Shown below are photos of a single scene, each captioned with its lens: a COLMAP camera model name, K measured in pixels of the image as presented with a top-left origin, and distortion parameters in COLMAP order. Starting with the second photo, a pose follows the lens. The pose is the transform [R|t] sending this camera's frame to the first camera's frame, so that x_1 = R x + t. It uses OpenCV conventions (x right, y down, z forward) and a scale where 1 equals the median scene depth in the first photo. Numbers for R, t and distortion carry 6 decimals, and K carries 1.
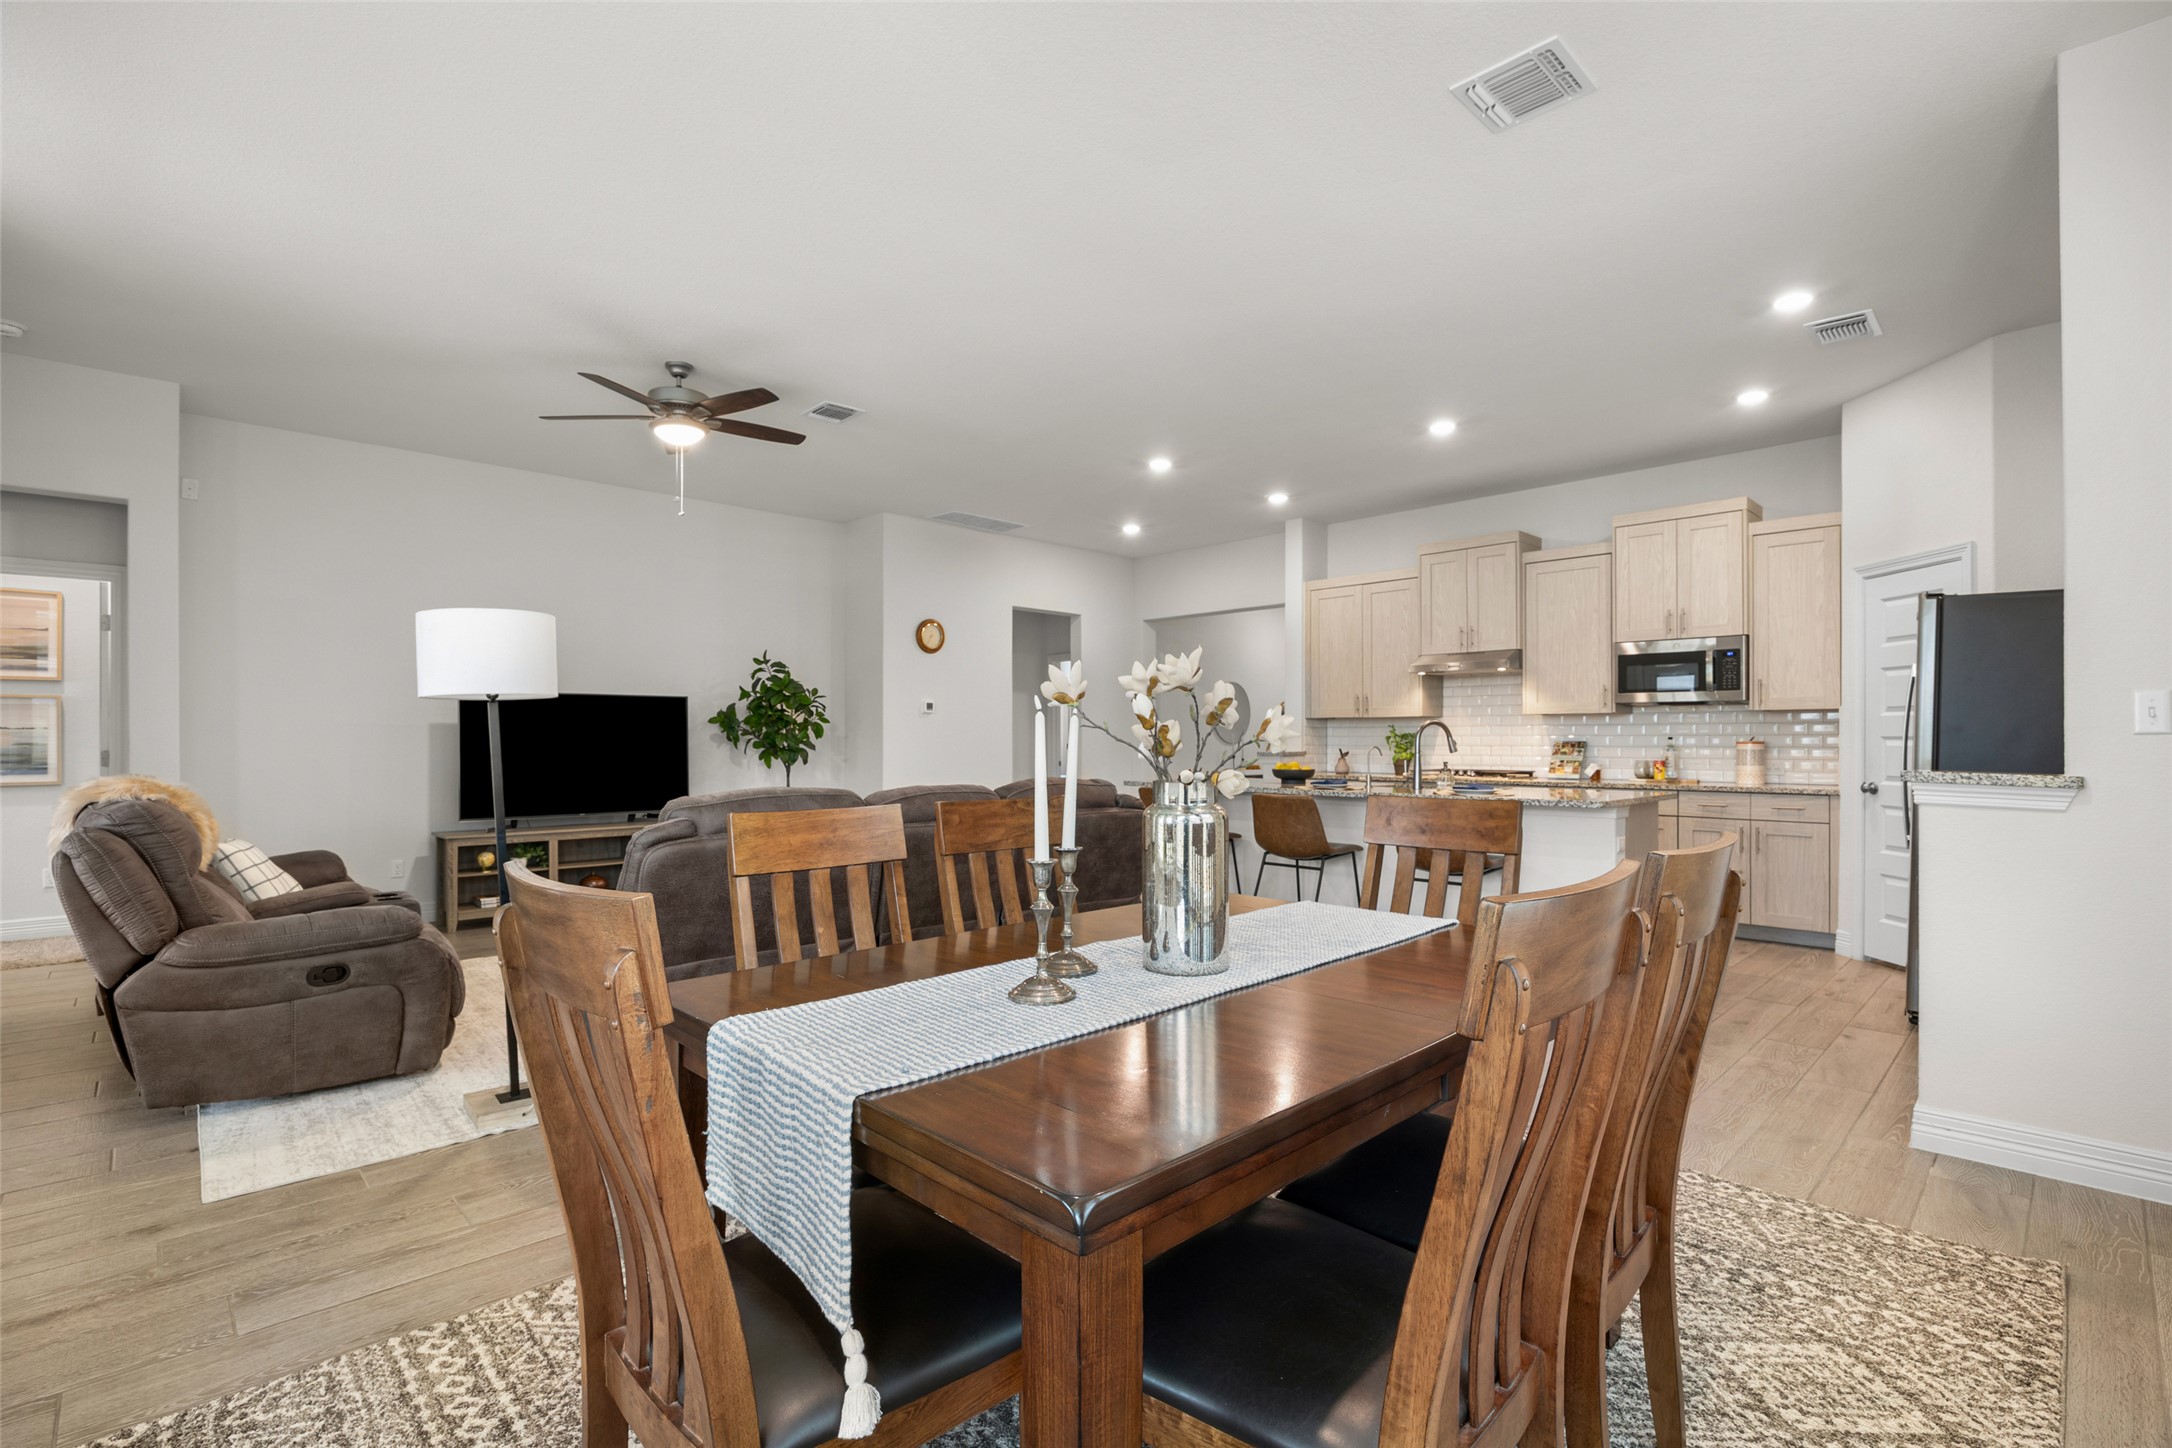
lens RADIAL K [[980.8, 0, 1086.0], [0, 980.8, 724.0], [0, 0, 1]] dist [-0.000596, 0.000028]
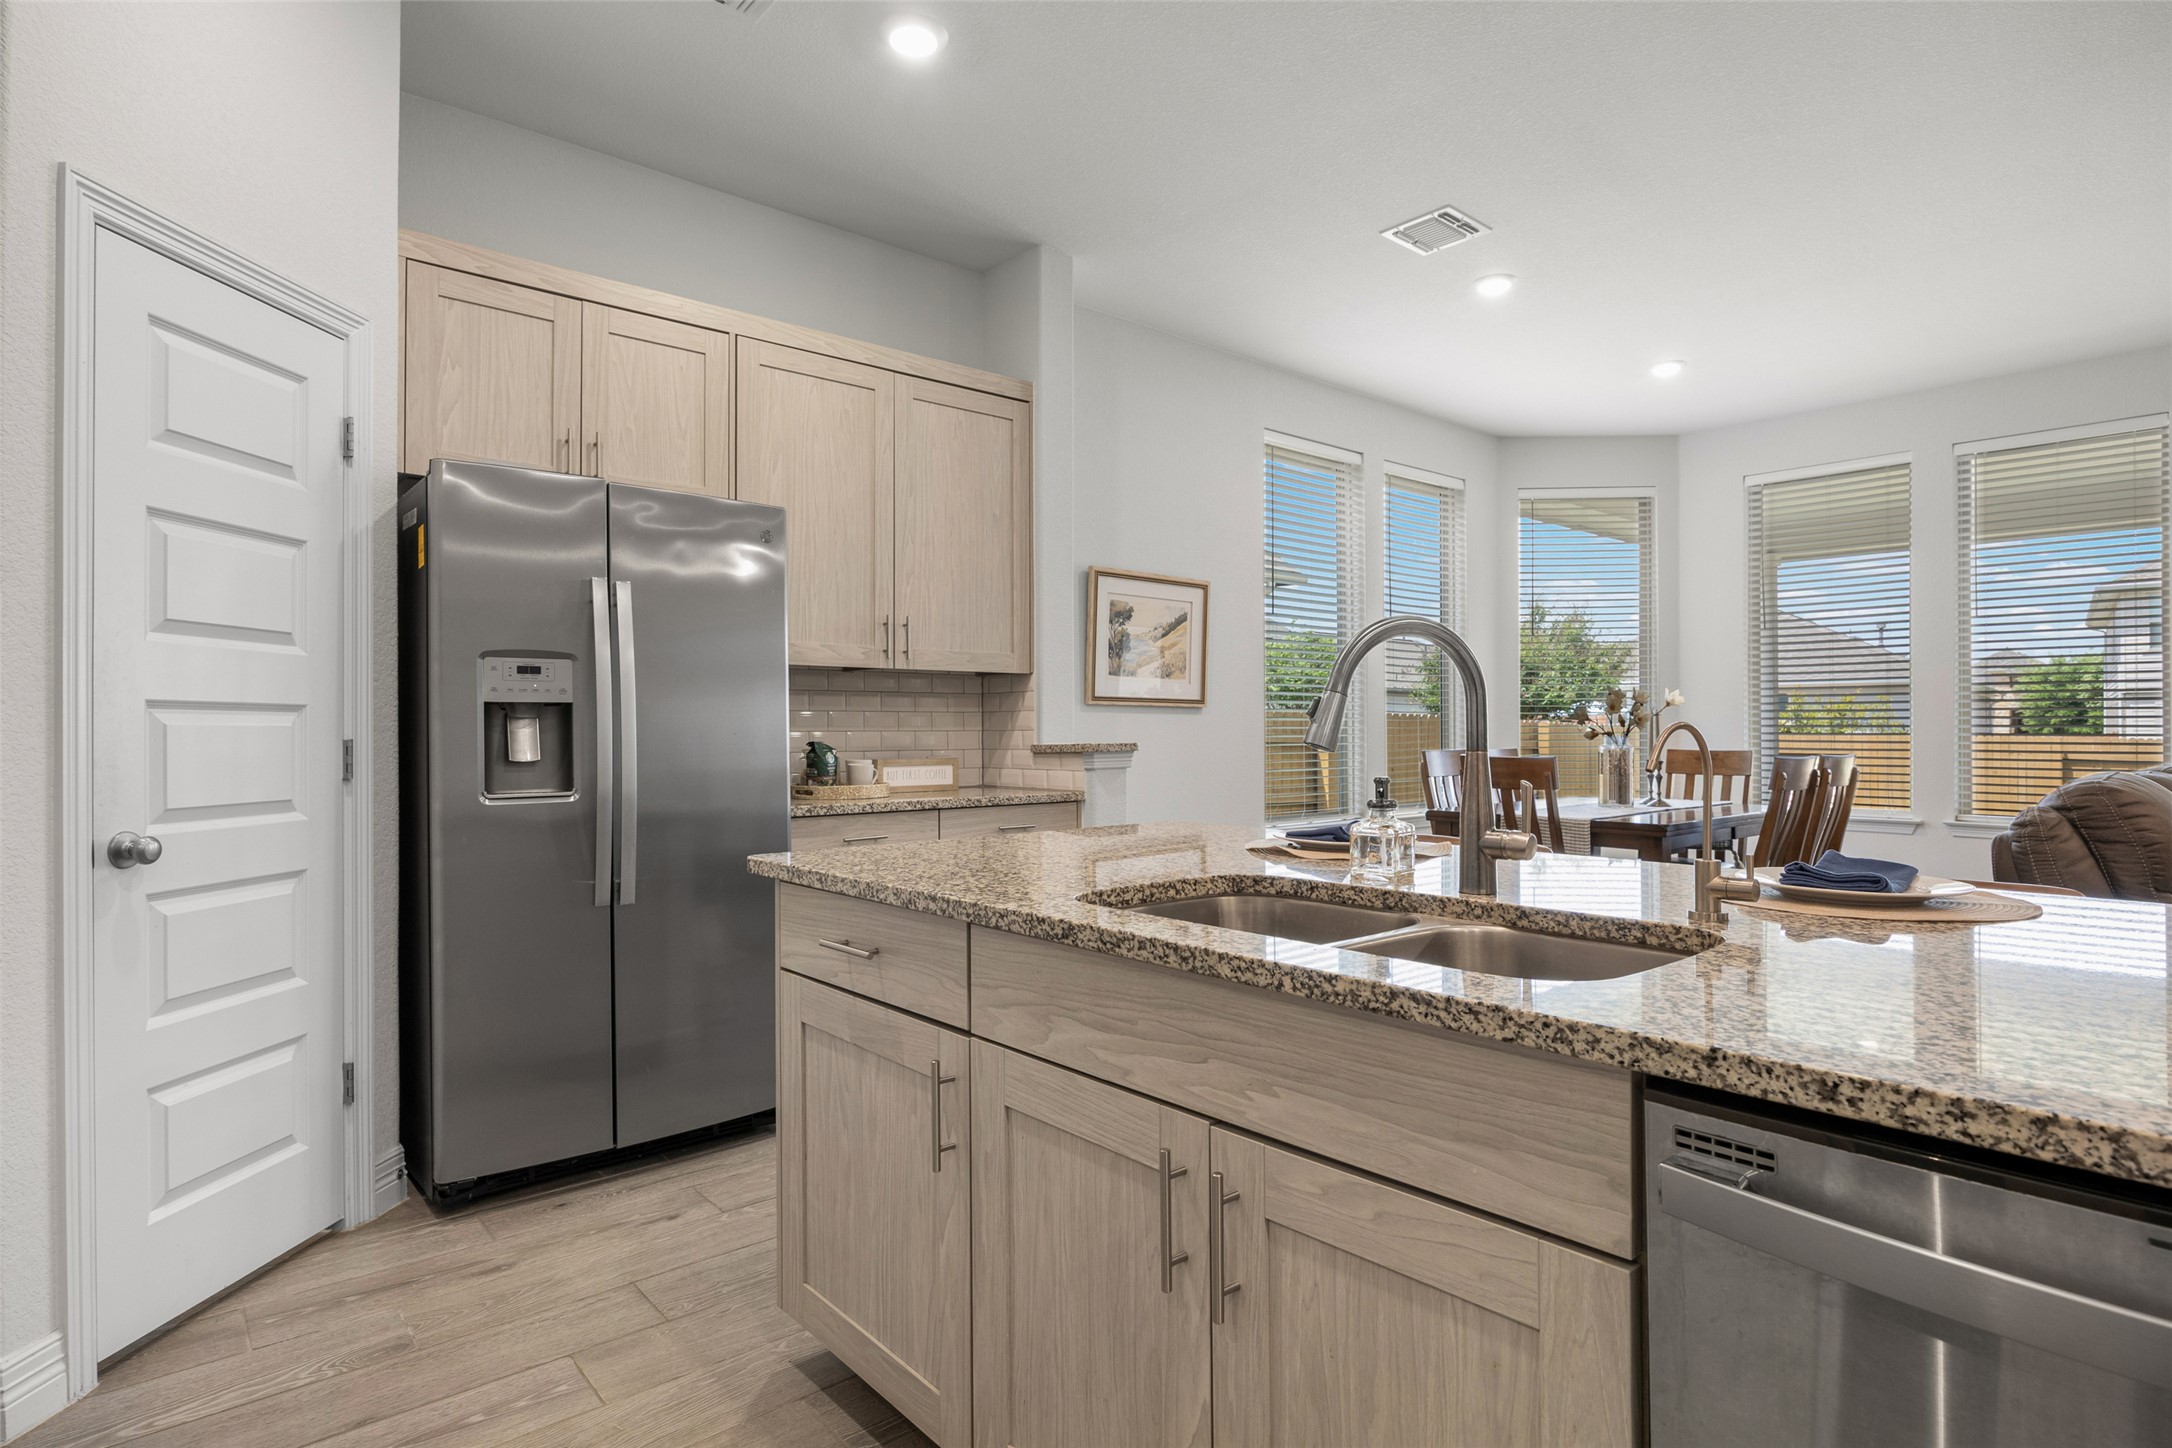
lens RADIAL K [[1137.6, 0, 1088.7], [0, 1137.6, 720.7], [0, 0, 1]] dist [-0.001696, -0.001030]
pose [[-0.998559, 0.000798, 0.053655, 0.381511], [-0.000517, 0.999700, -0.024482, 0.025613], [-0.053659, -0.024475, -0.998259, 1.160897]]
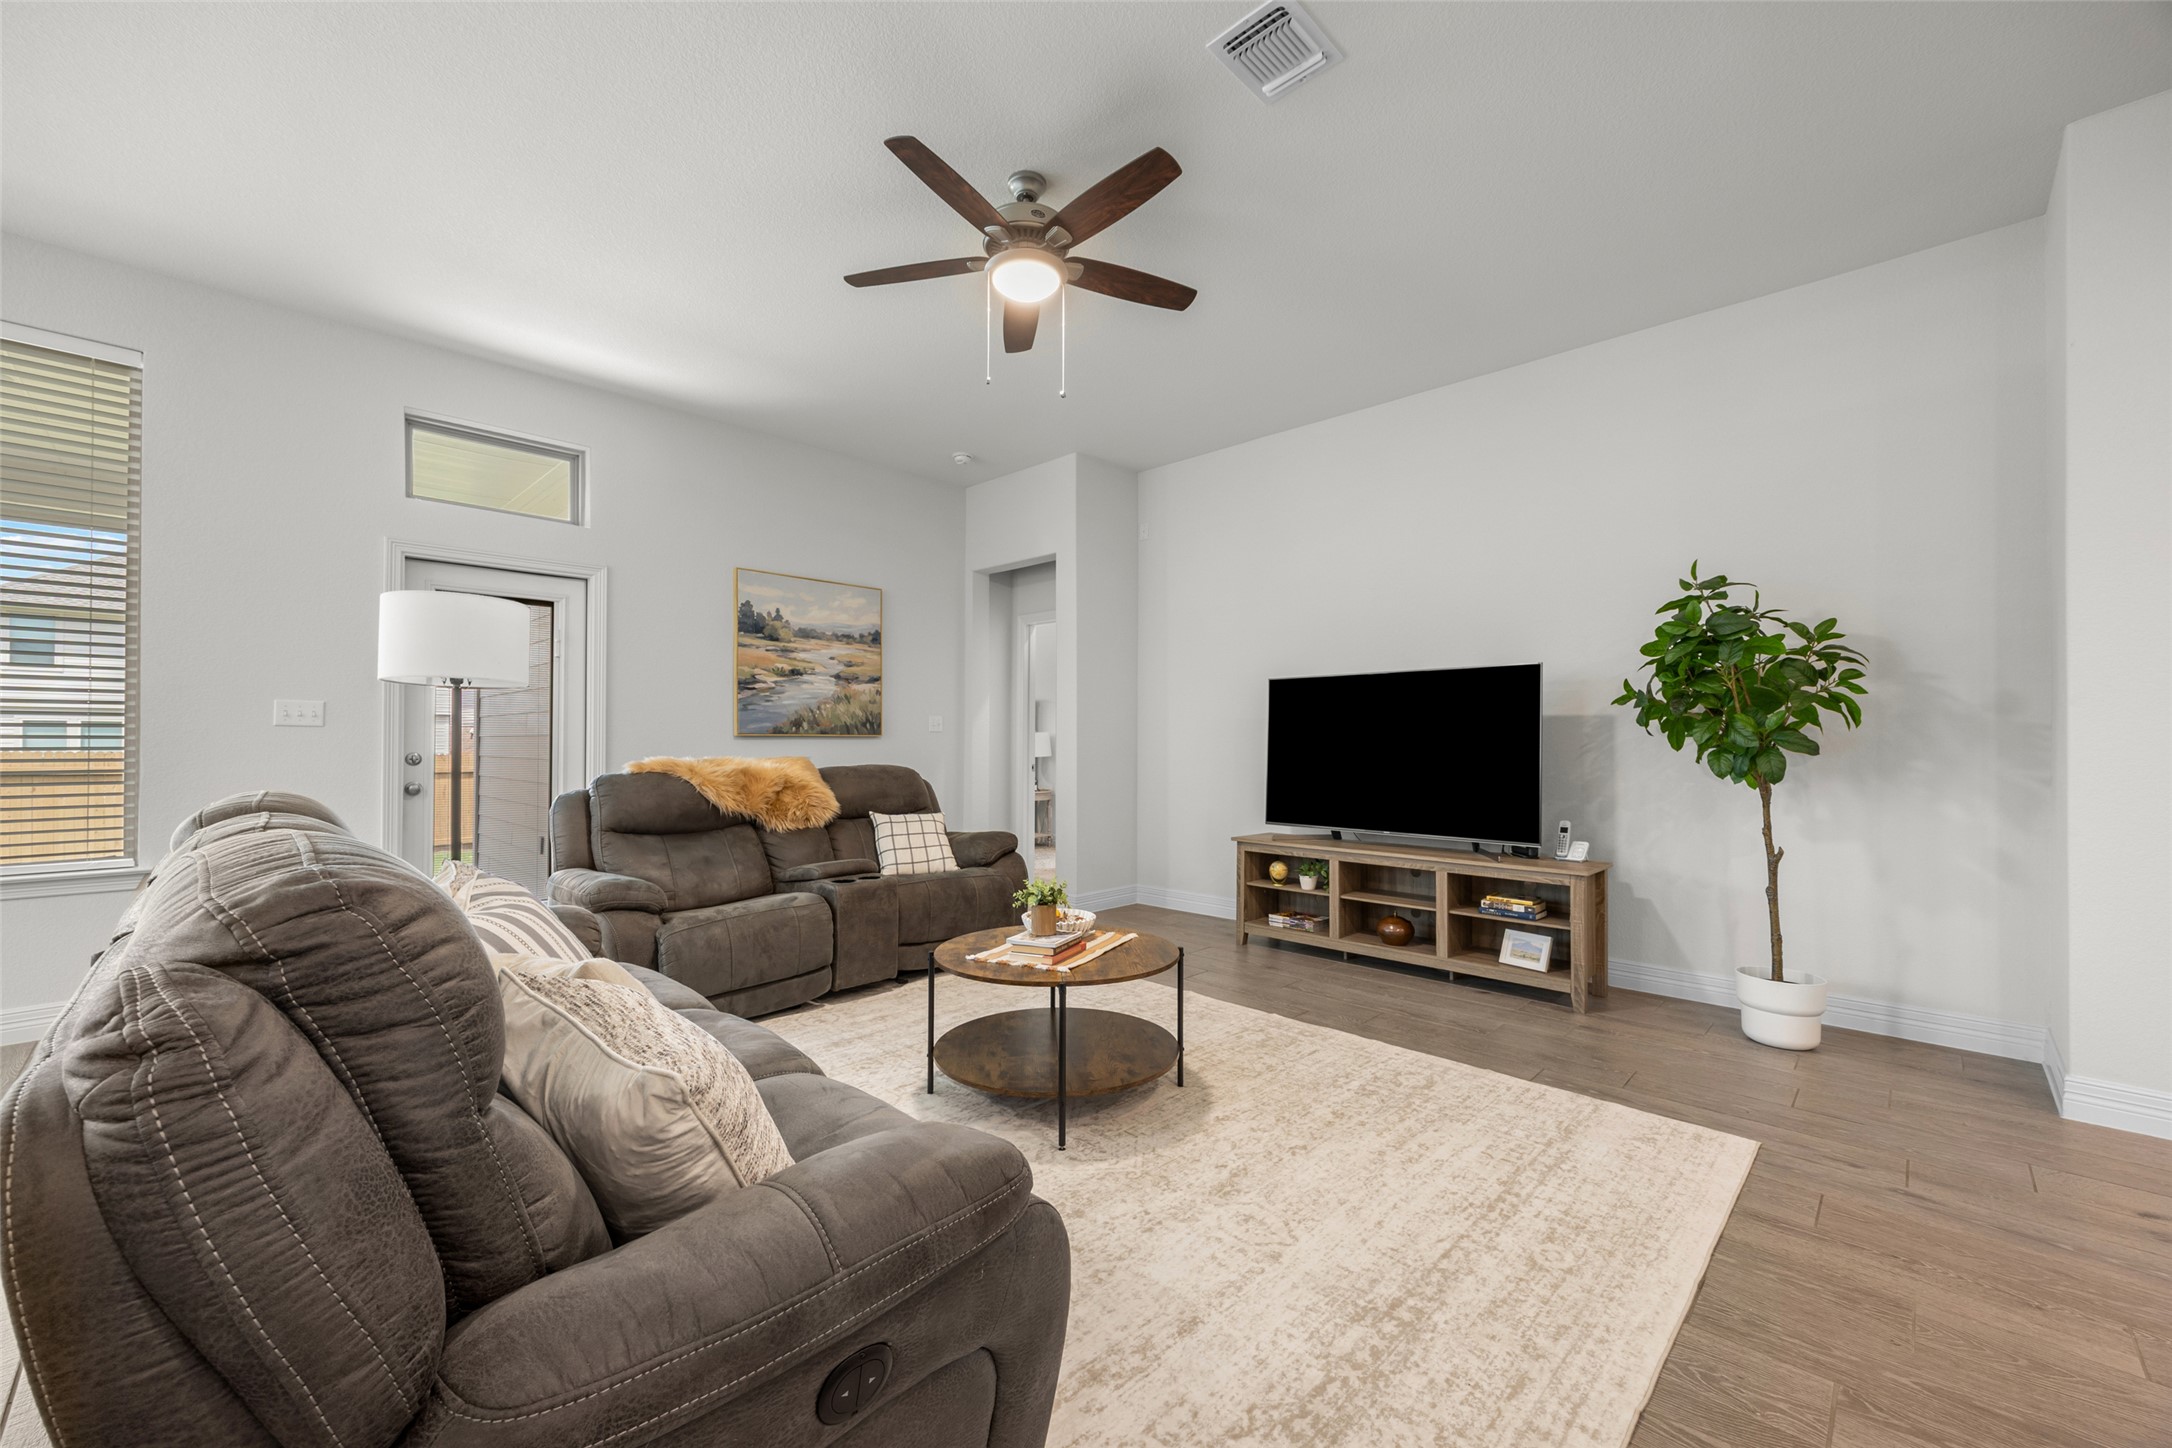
lens RADIAL K [[858.0, 0, 1085.8], [0, 858.0, 735.5], [0, 0, 1]] dist [0.011306, 0.000053]
pose [[0.031945, -0.005755, -0.999473, 0.147501], [0.013985, 0.999888, -0.005310, 0.019505], [0.999392, -0.013808, 0.032022, 0.807003]]
